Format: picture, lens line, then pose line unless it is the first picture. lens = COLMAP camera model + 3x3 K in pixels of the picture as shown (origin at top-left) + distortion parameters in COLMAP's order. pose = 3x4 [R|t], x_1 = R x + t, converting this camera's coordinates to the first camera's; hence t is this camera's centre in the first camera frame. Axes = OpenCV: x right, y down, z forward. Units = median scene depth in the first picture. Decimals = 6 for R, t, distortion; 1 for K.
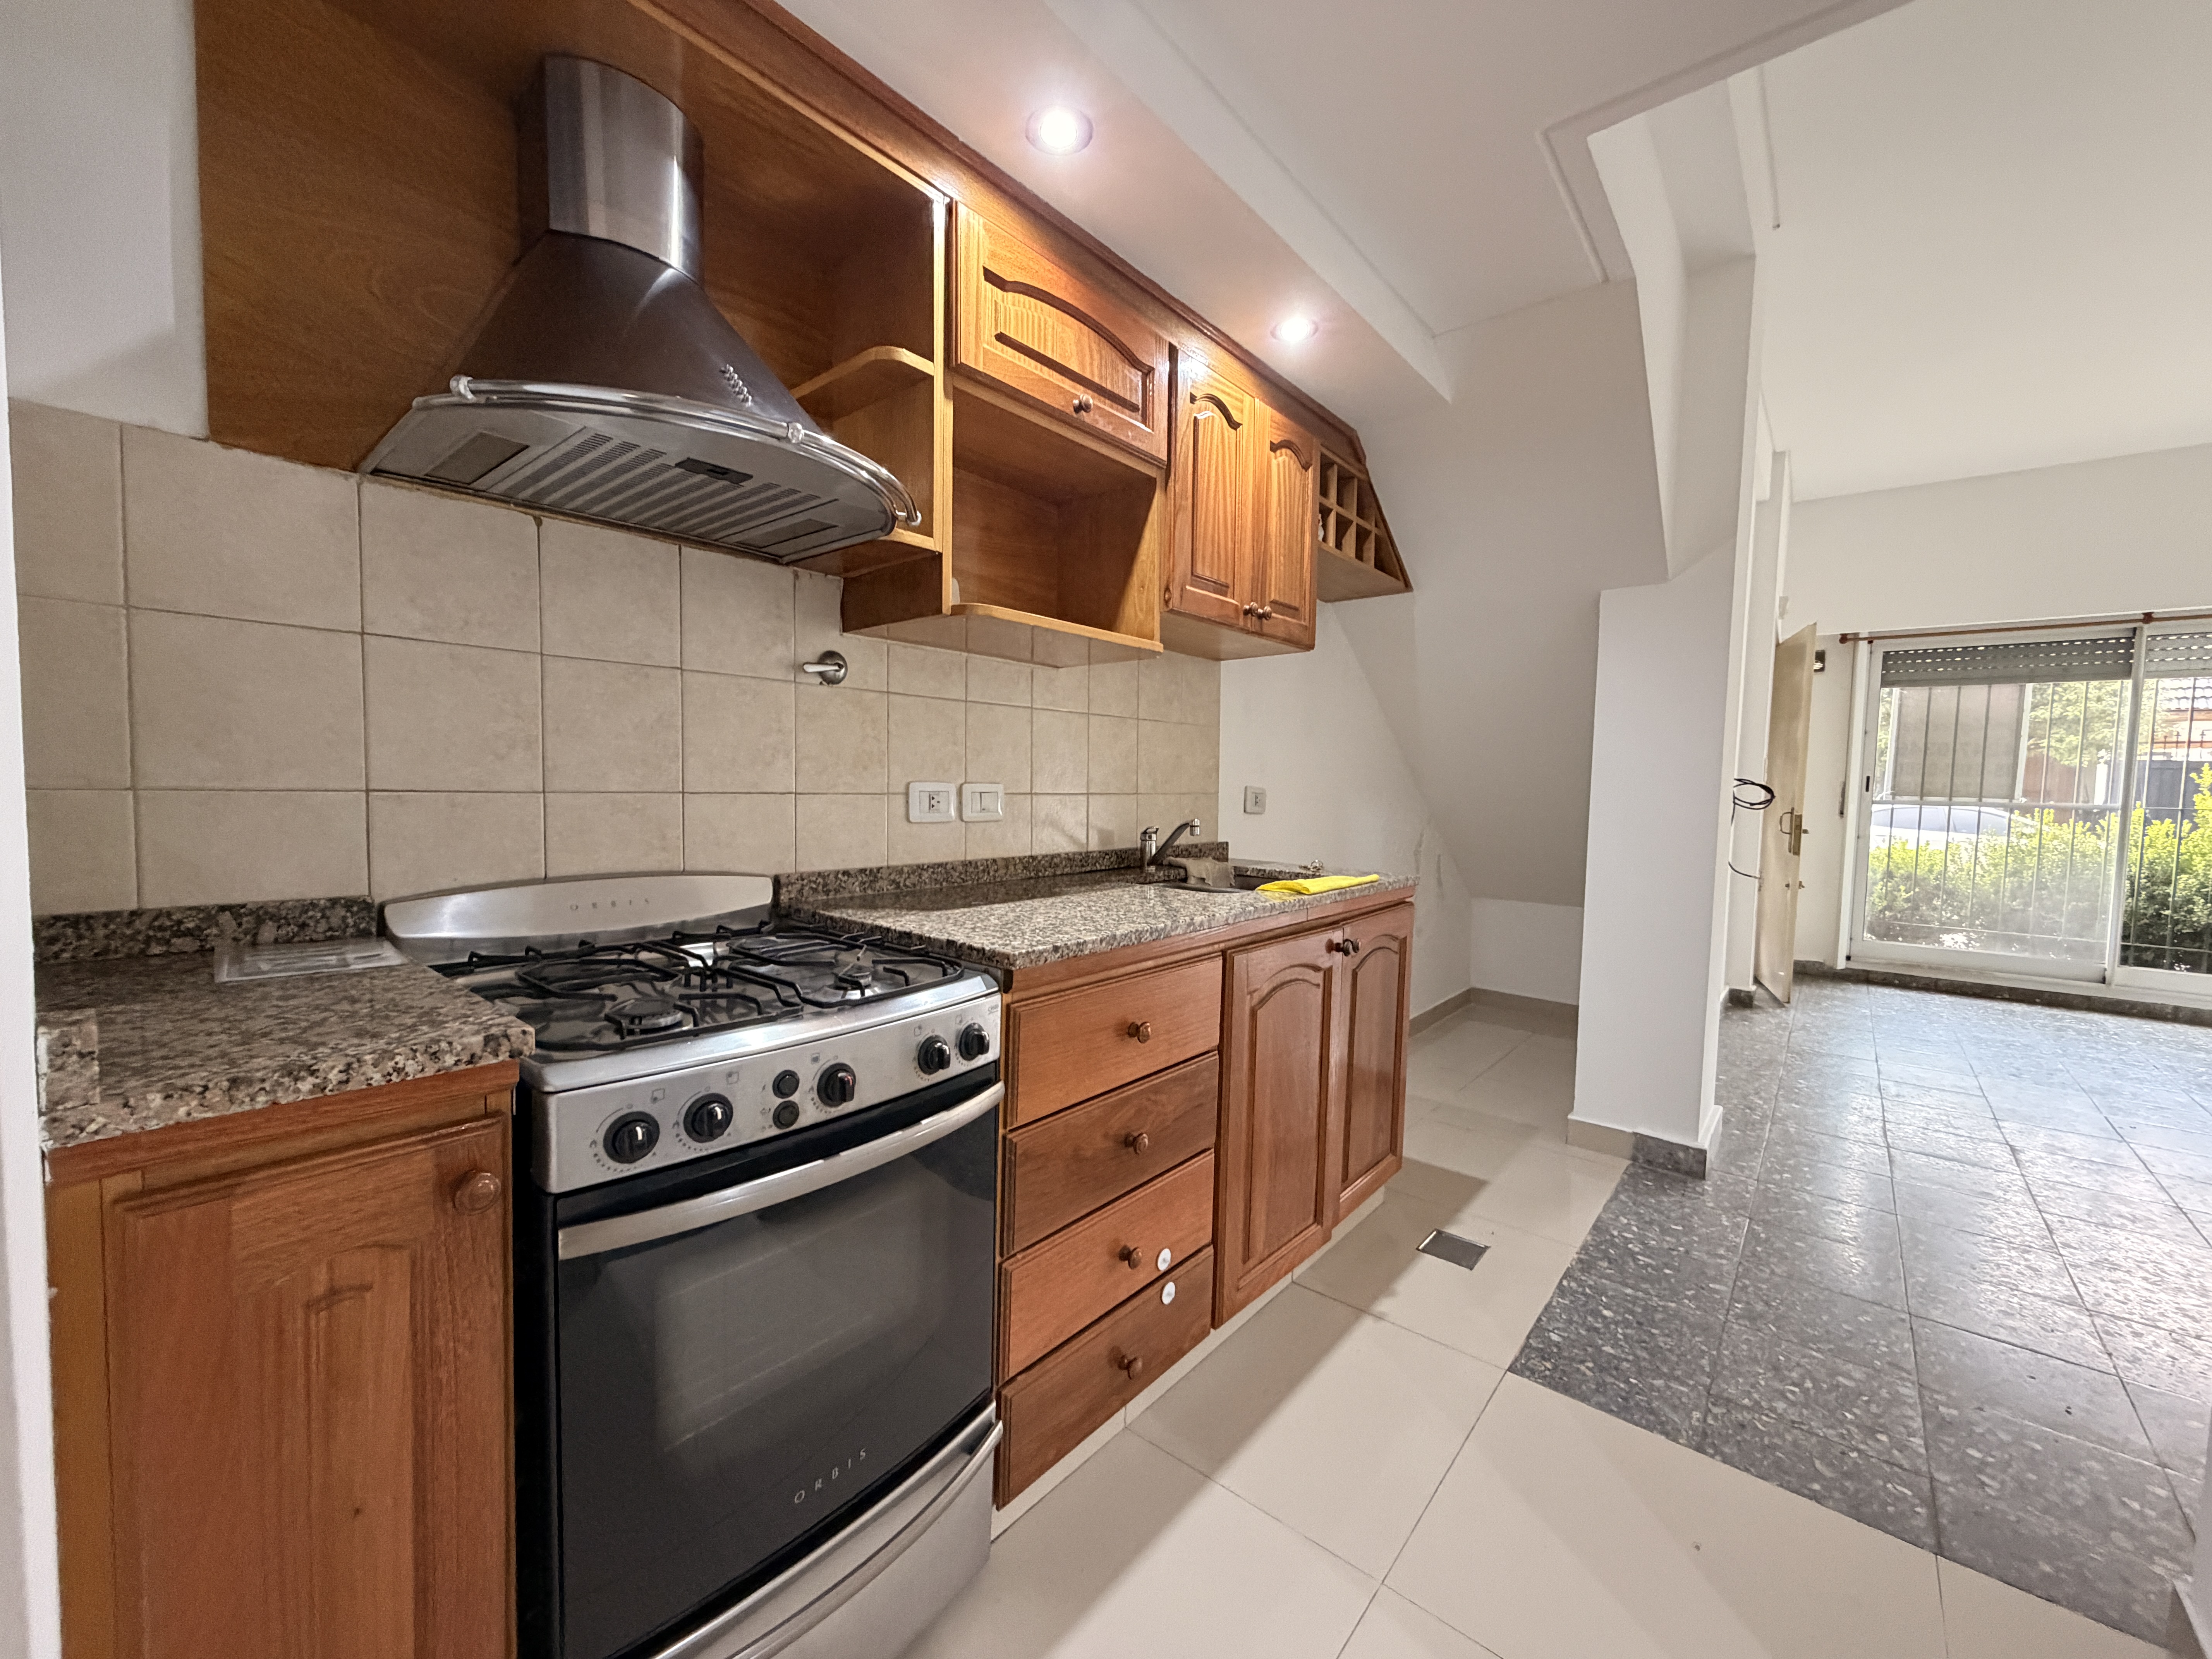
lens RADIAL K [[875.0, 0, 1099.6], [0, 875.0, 834.6], [0, 0, 1]] dist [-0.001736, -0.000397]
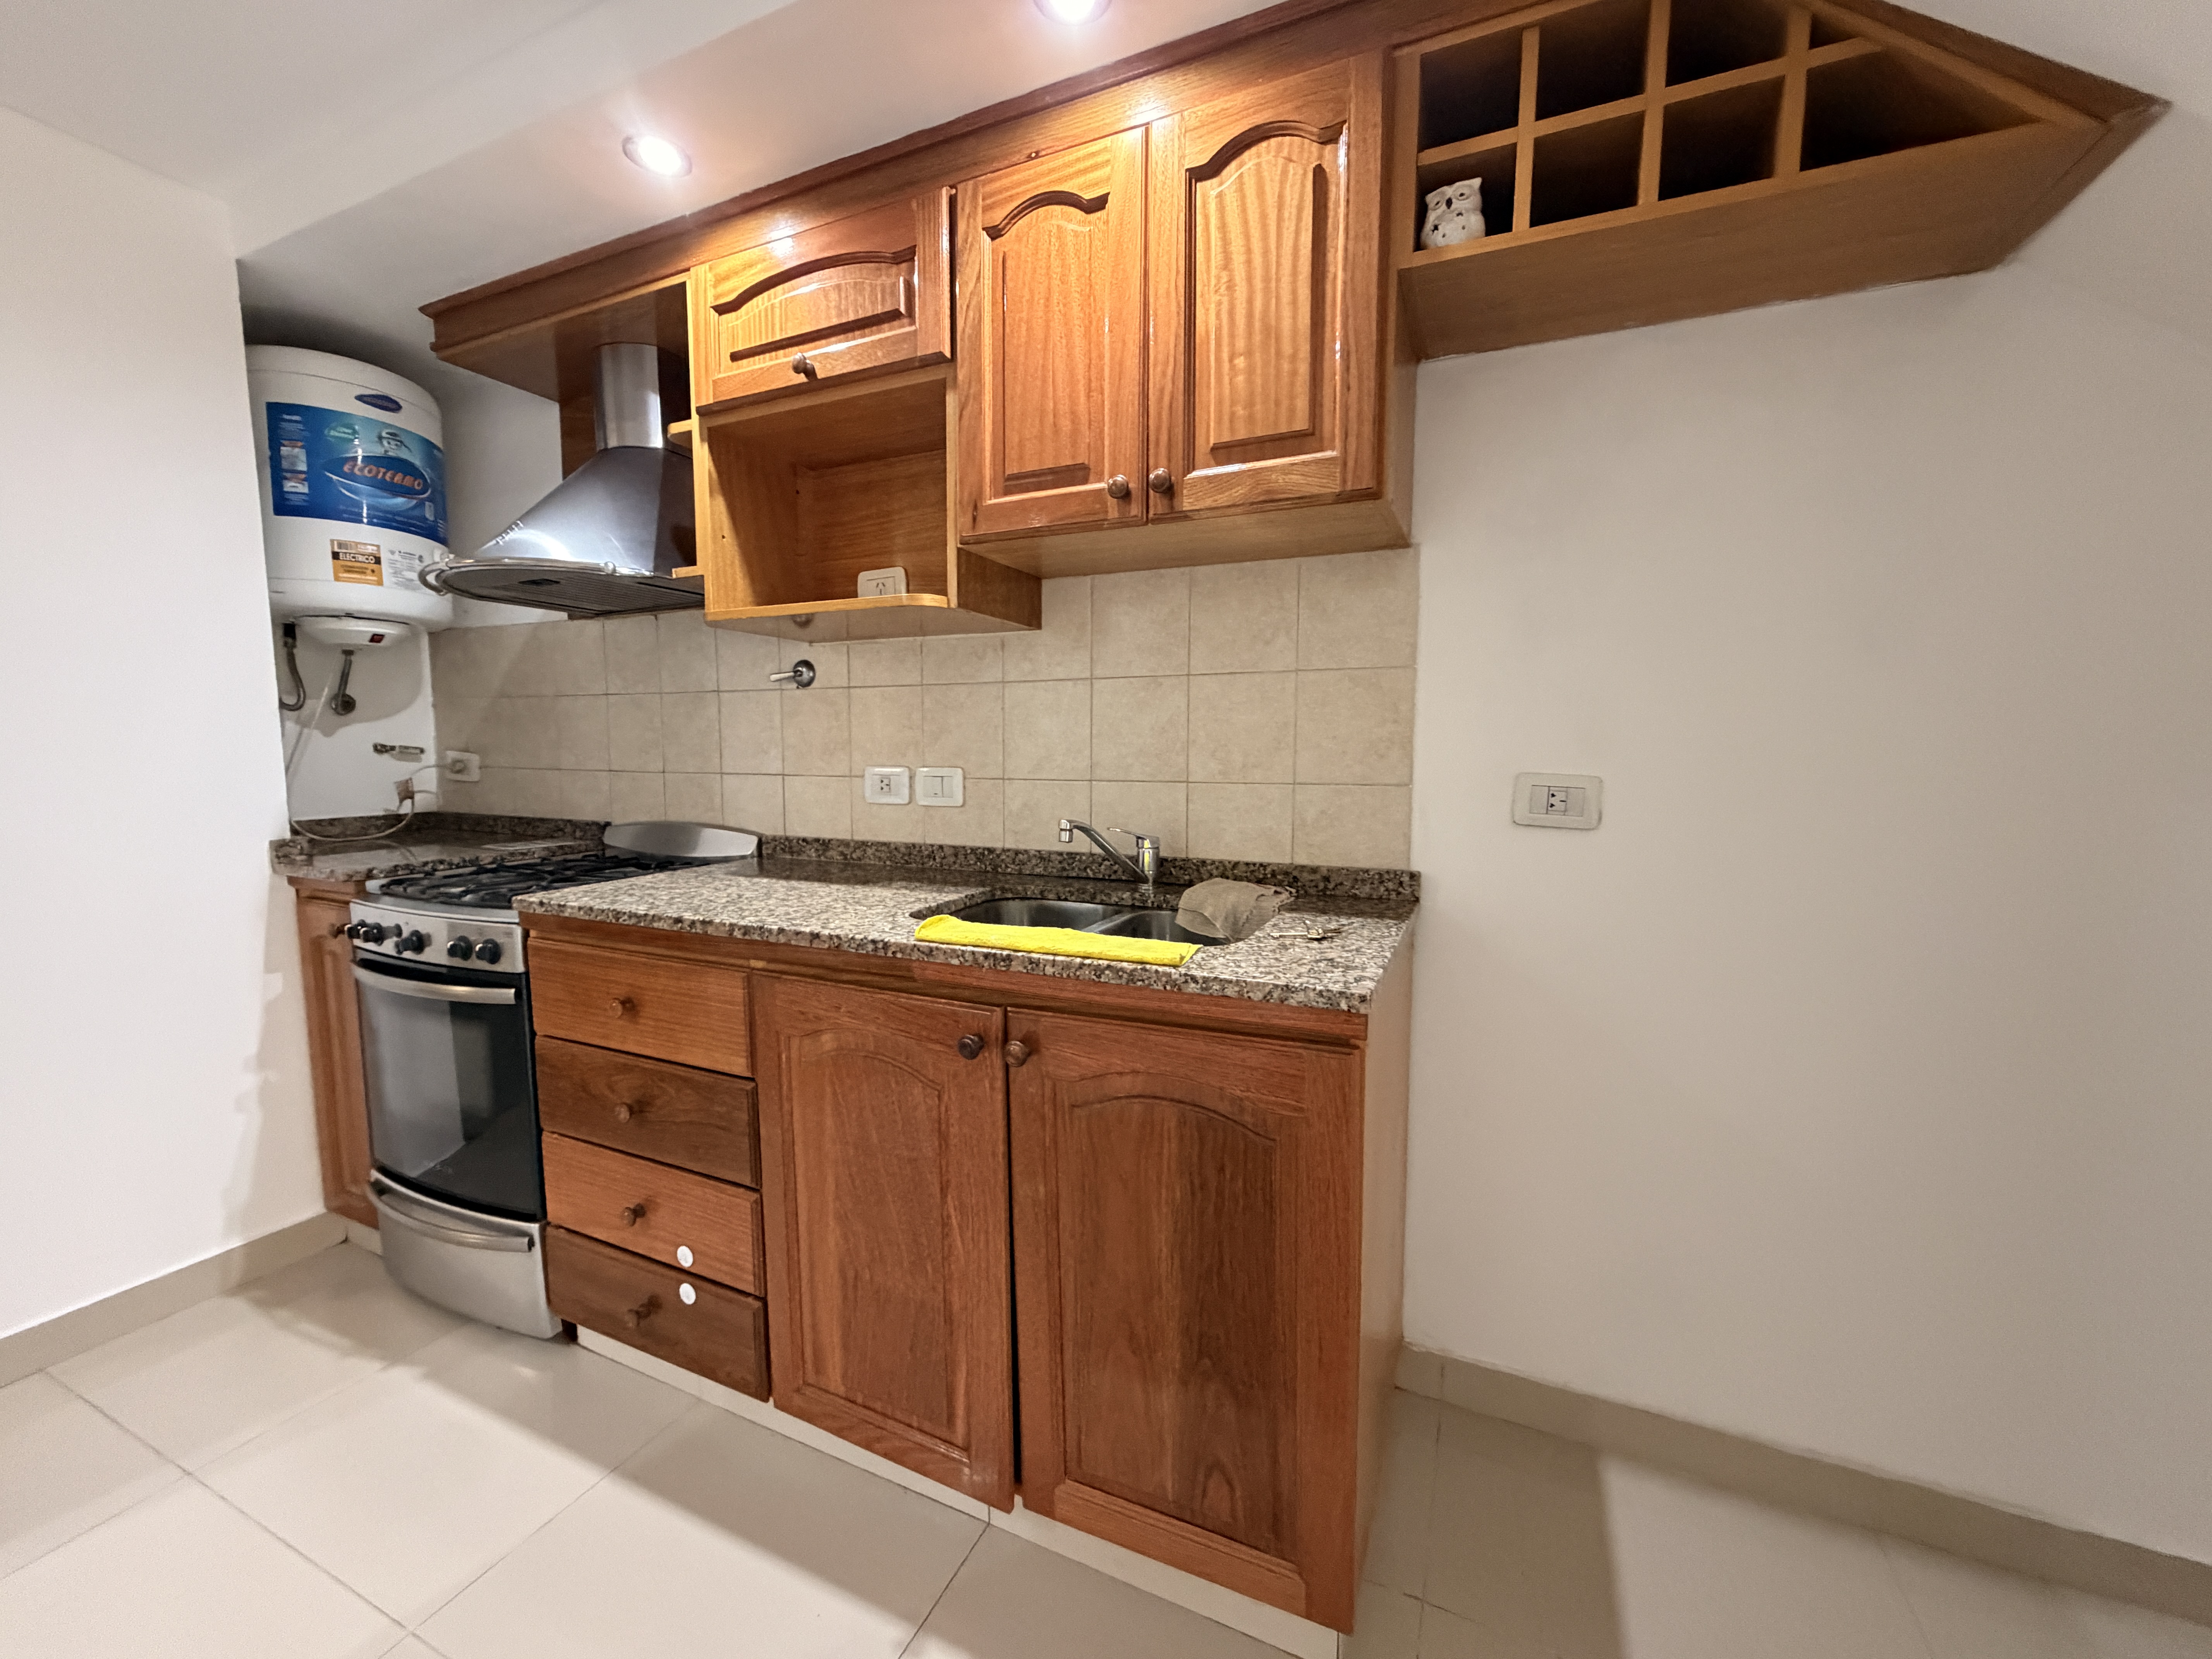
lens RADIAL K [[875.0, 0, 1099.6], [0, 875.0, 834.6], [0, 0, 1]] dist [-0.001736, -0.000397]
pose [[0.273640, 0.078841, -0.958596, 0.988651], [-0.053697, 0.996333, 0.066616, -0.067158], [0.960332, 0.033245, 0.276870, 1.039953]]
